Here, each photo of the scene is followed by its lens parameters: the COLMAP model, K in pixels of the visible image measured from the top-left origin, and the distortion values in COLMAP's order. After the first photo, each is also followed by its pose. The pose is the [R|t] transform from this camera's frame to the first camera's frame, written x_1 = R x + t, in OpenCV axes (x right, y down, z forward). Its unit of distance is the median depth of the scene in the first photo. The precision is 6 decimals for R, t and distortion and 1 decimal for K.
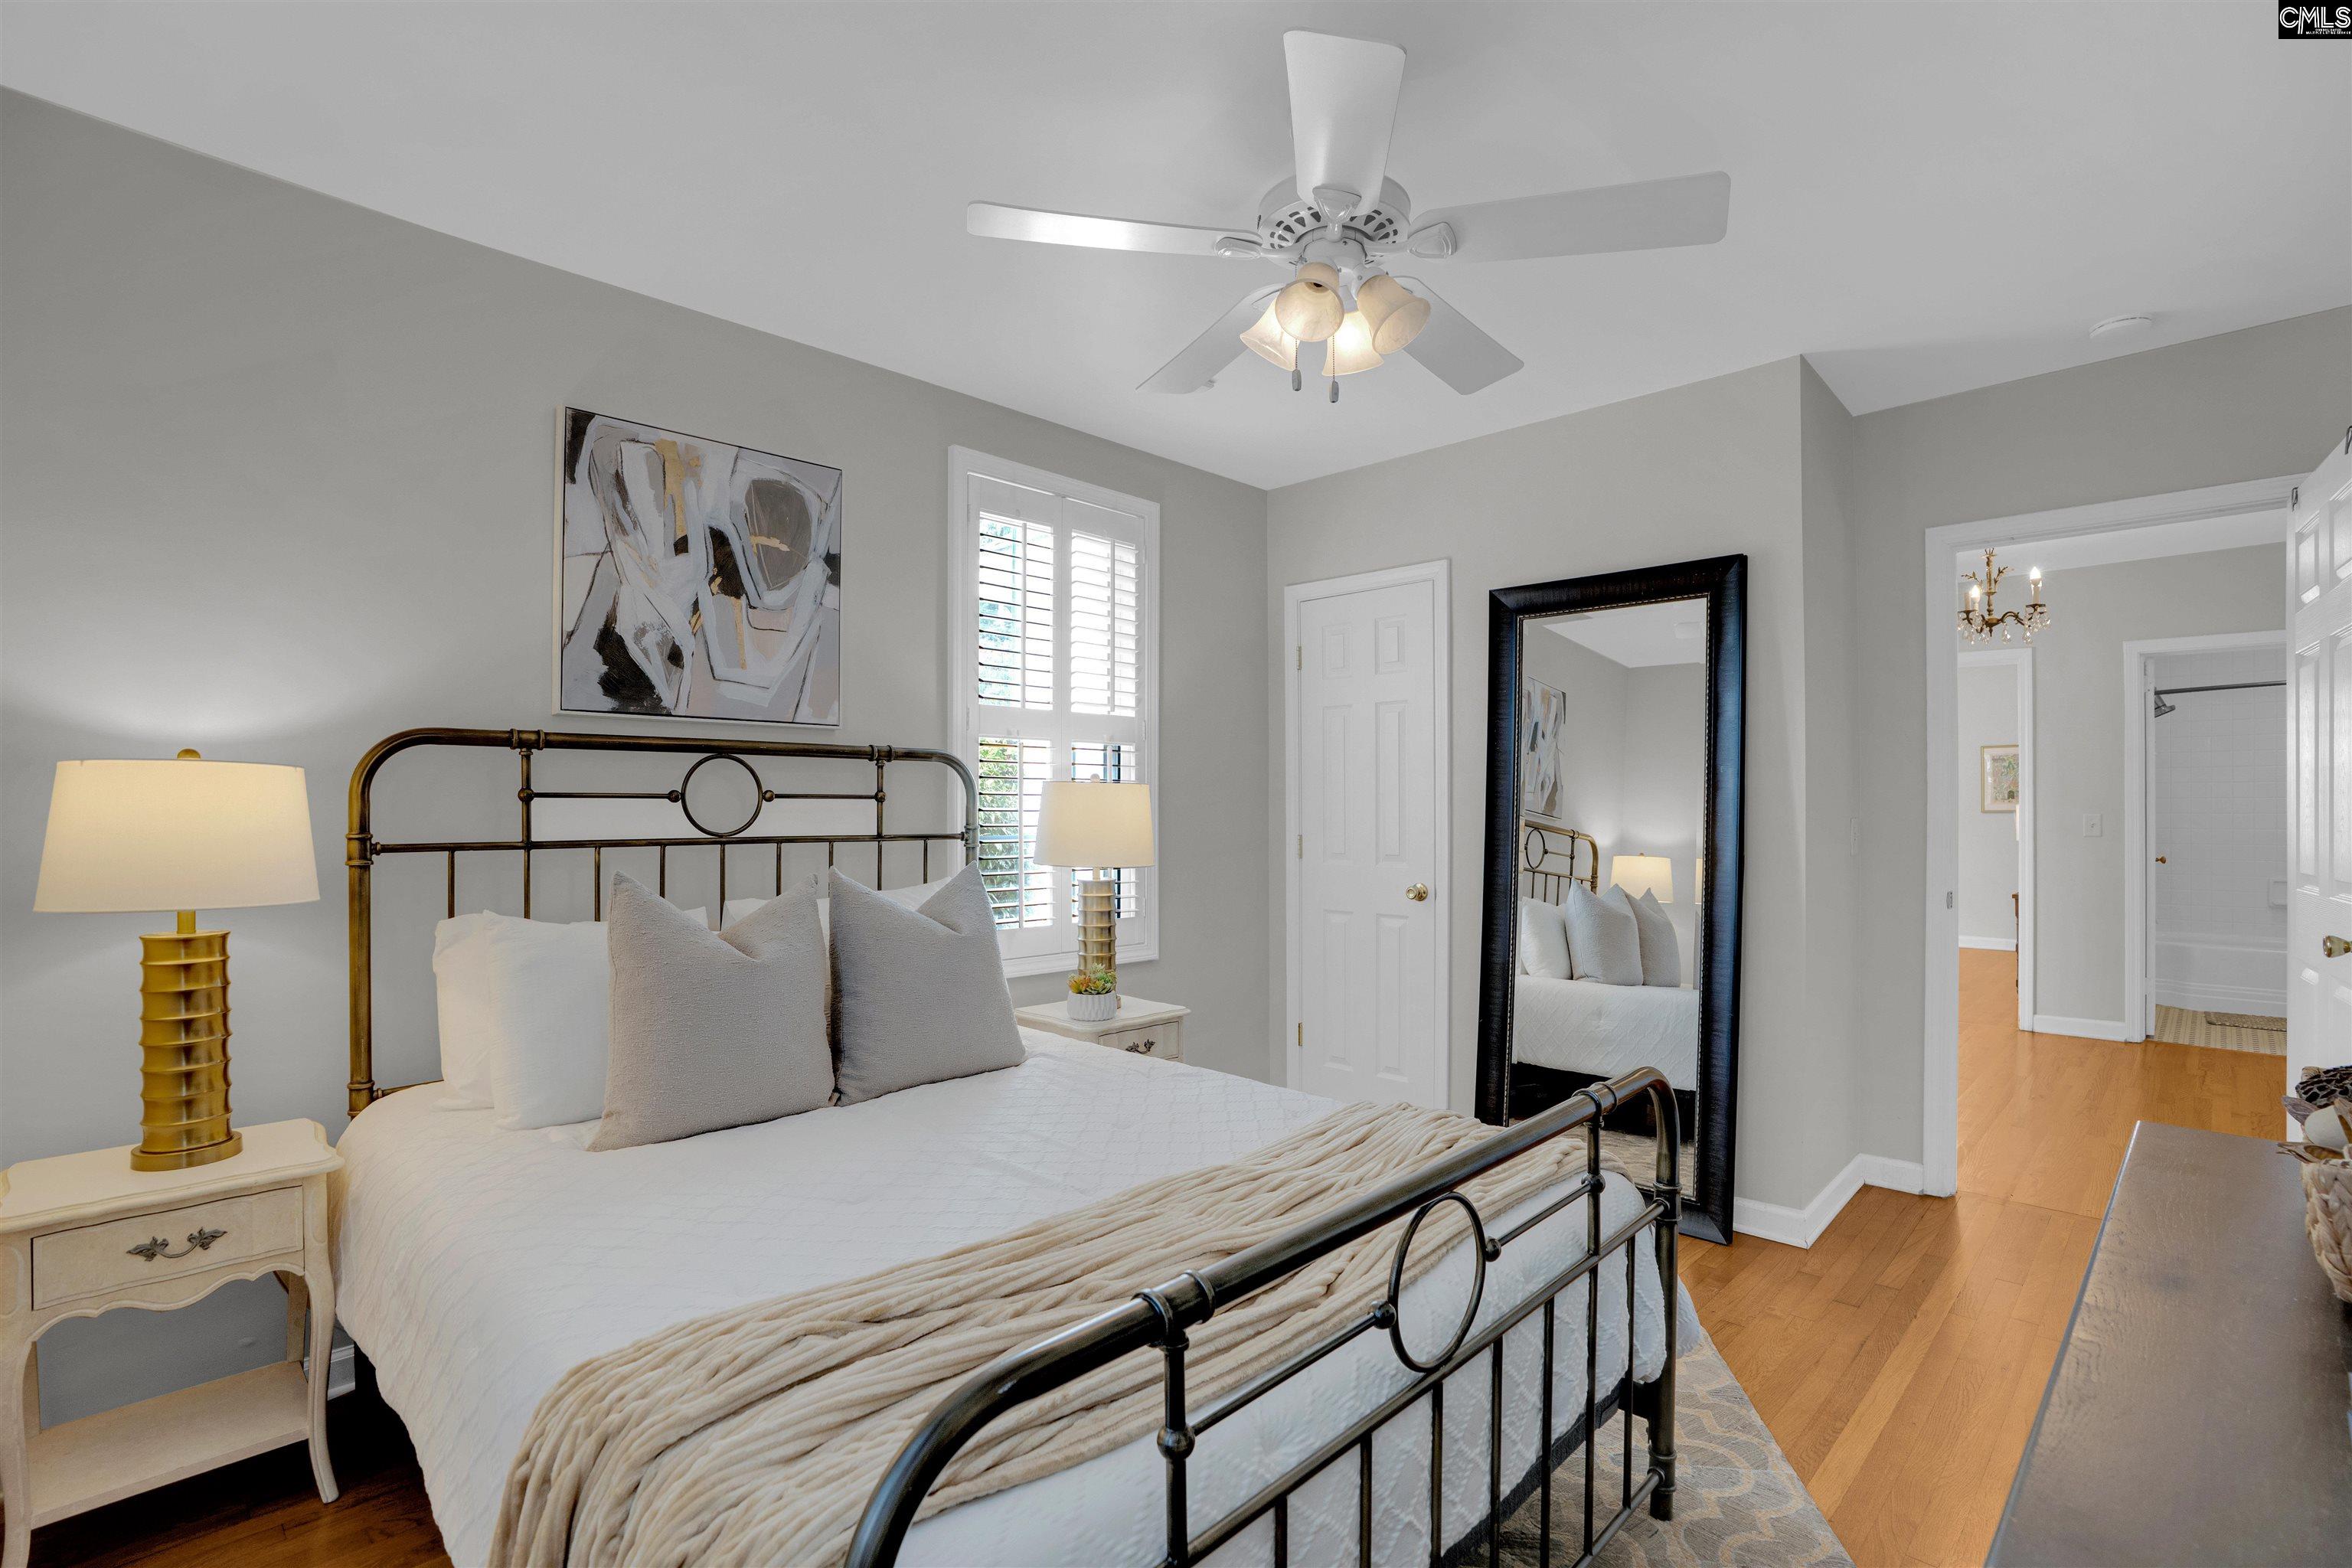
lens RADIAL K [[1110.4, 0, 1175.5], [0, 1110.4, 821.6], [0, 0, 1]] dist [-0.002894, -0.000384]
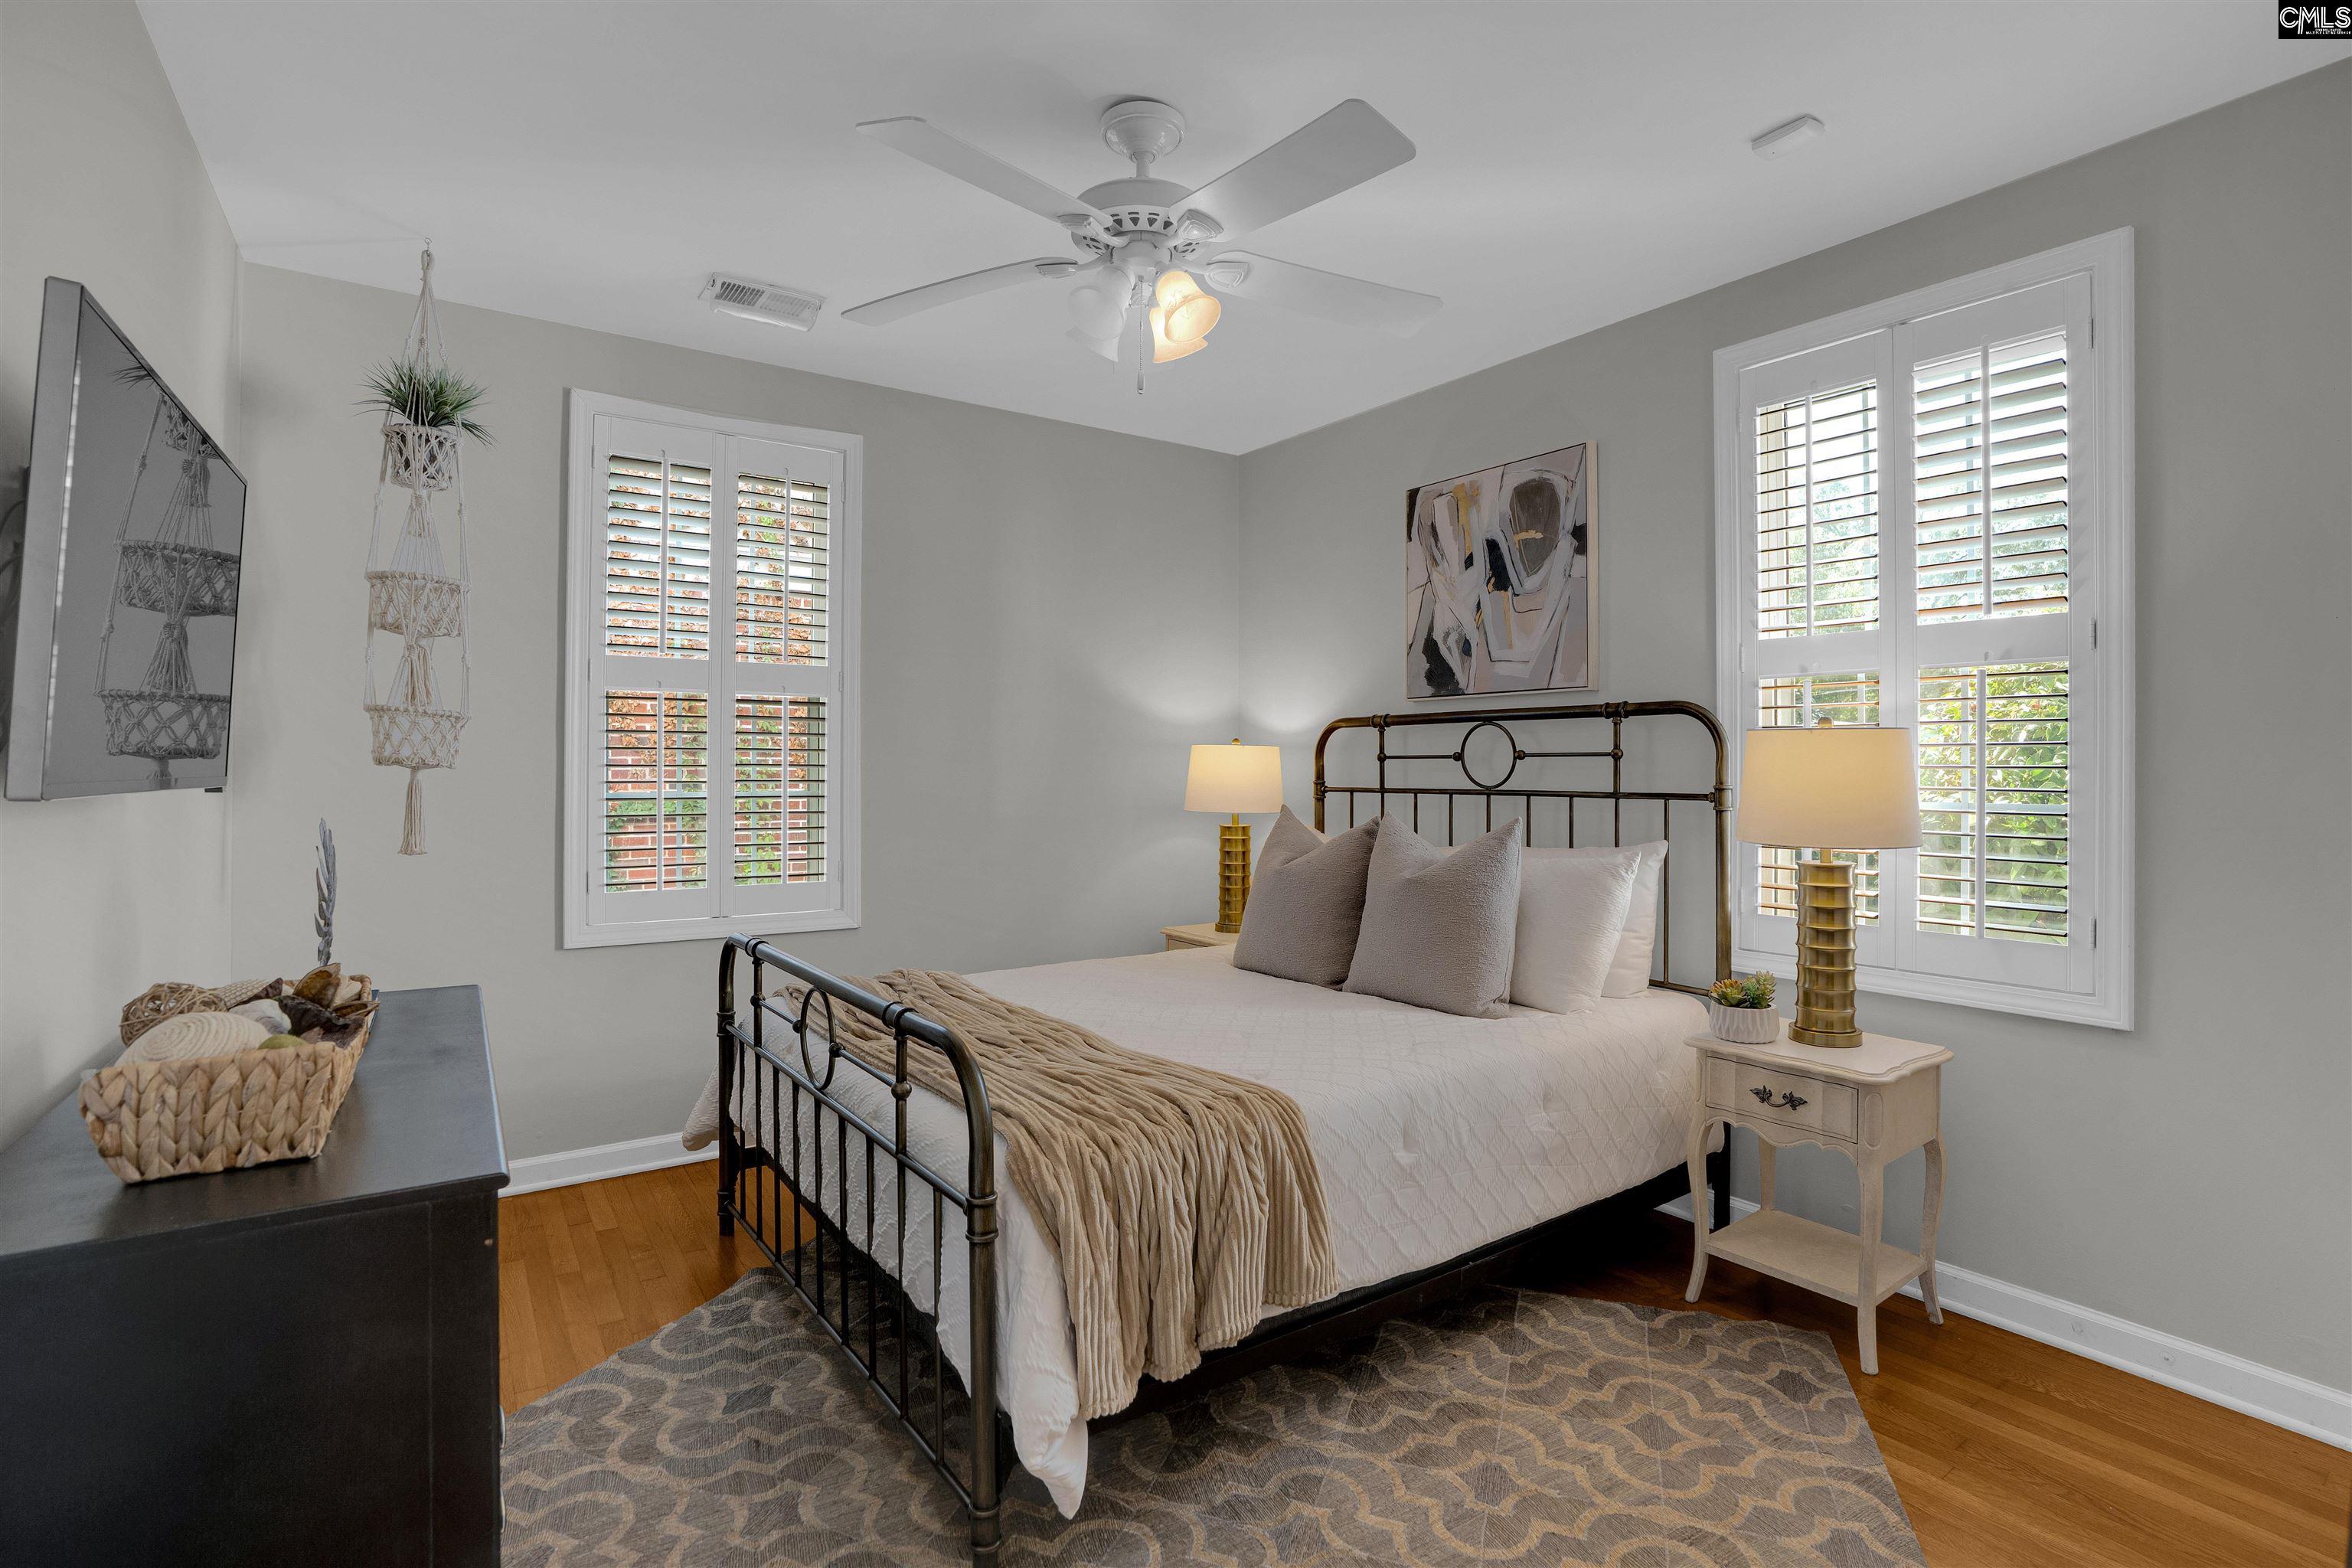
lens RADIAL K [[1126.7, 0, 1184.4], [0, 1126.7, 780.8], [0, 0, 1]] dist [-0.002504, -0.000456]
pose [[-0.147845, 0.013067, -0.988924, 0.851395], [-0.008962, 0.999854, 0.014551, -0.010220], [0.988970, 0.011014, -0.147706, 0.825074]]
